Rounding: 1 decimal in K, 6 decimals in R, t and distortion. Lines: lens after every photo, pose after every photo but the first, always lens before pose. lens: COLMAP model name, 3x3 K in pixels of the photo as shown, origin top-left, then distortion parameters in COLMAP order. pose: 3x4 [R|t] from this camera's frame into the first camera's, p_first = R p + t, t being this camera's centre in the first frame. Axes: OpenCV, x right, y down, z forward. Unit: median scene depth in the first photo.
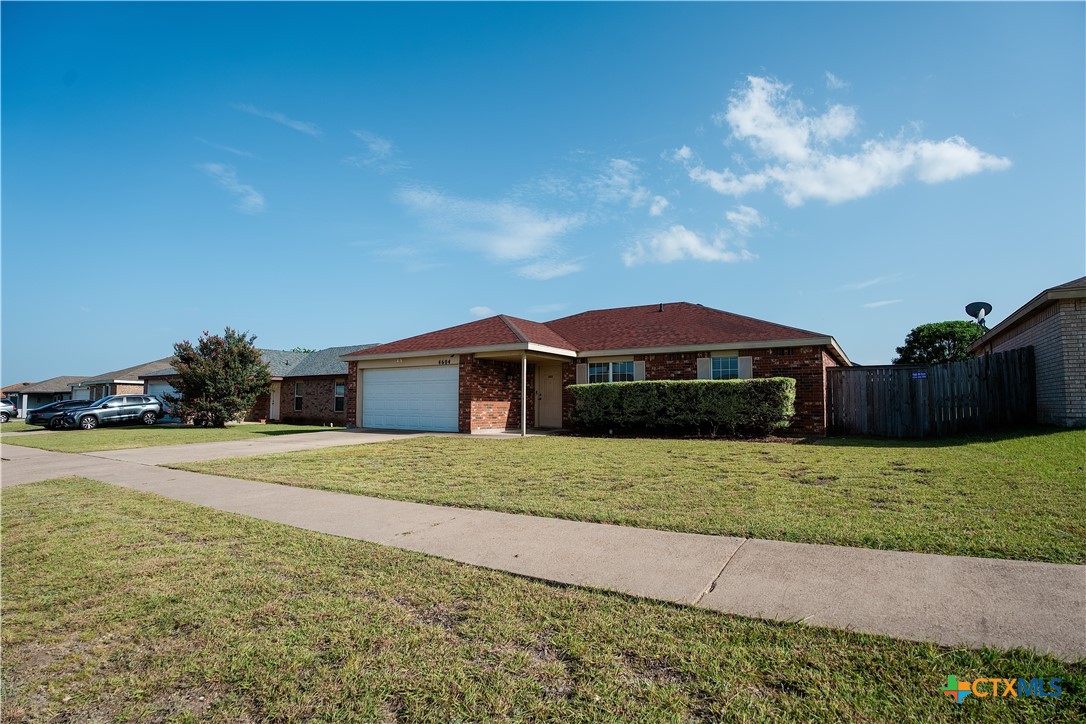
lens RADIAL K [[556.5, 0, 543.7], [0, 556.5, 364.3], [0, 0, 1]] dist [-0.093521, 0.008402]
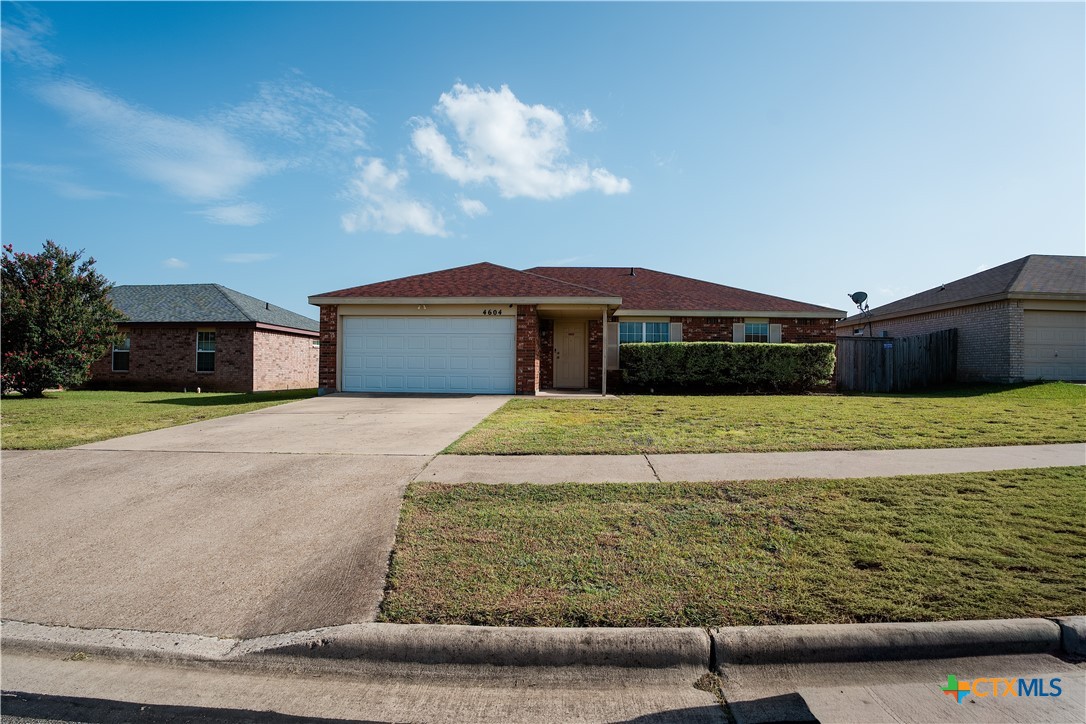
lens RADIAL K [[556.5, 0, 527.2], [0, 556.5, 366.7], [0, 0, 1]] dist [-0.093521, 0.008402]
pose [[0.864635, 0.009508, 0.502310, -0.565478], [-0.043587, 0.997471, 0.056145, 0.029304], [-0.500506, -0.070439, 0.862863, 0.234687]]
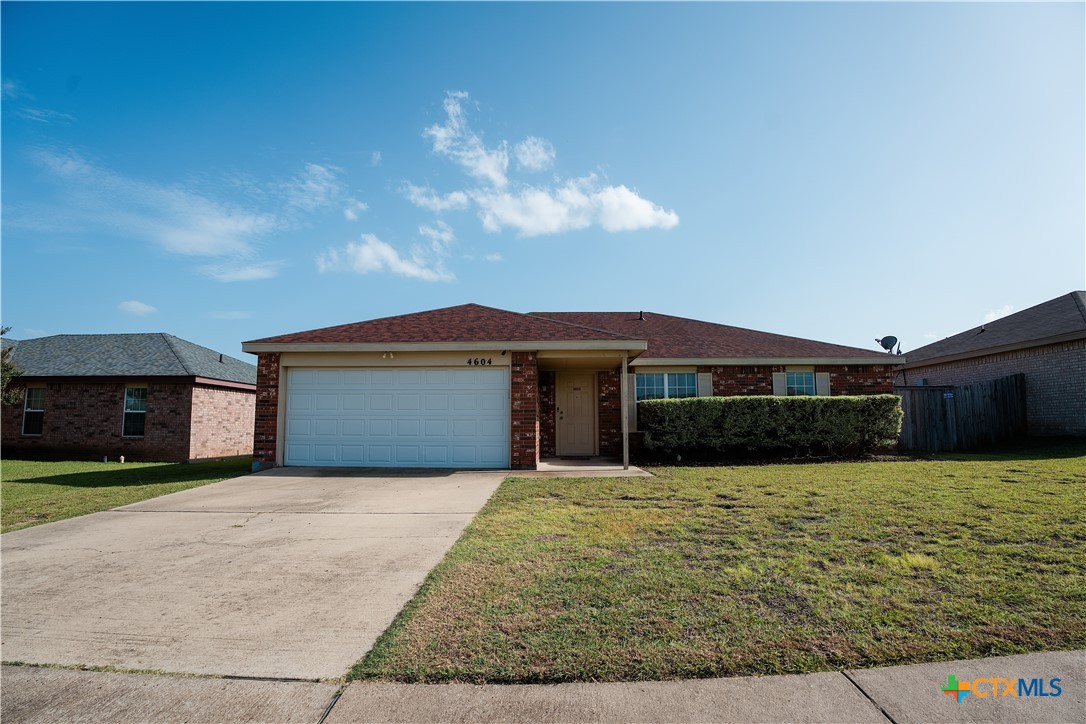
lens RADIAL K [[556.5, 0, 539.6], [0, 556.5, 363.0], [0, 0, 1]] dist [-0.093521, 0.008402]
pose [[0.842473, 0.055135, 0.535909, -0.478278], [-0.033217, 0.998173, -0.050475, 0.028569], [-0.537713, 0.024722, 0.842765, 0.407928]]
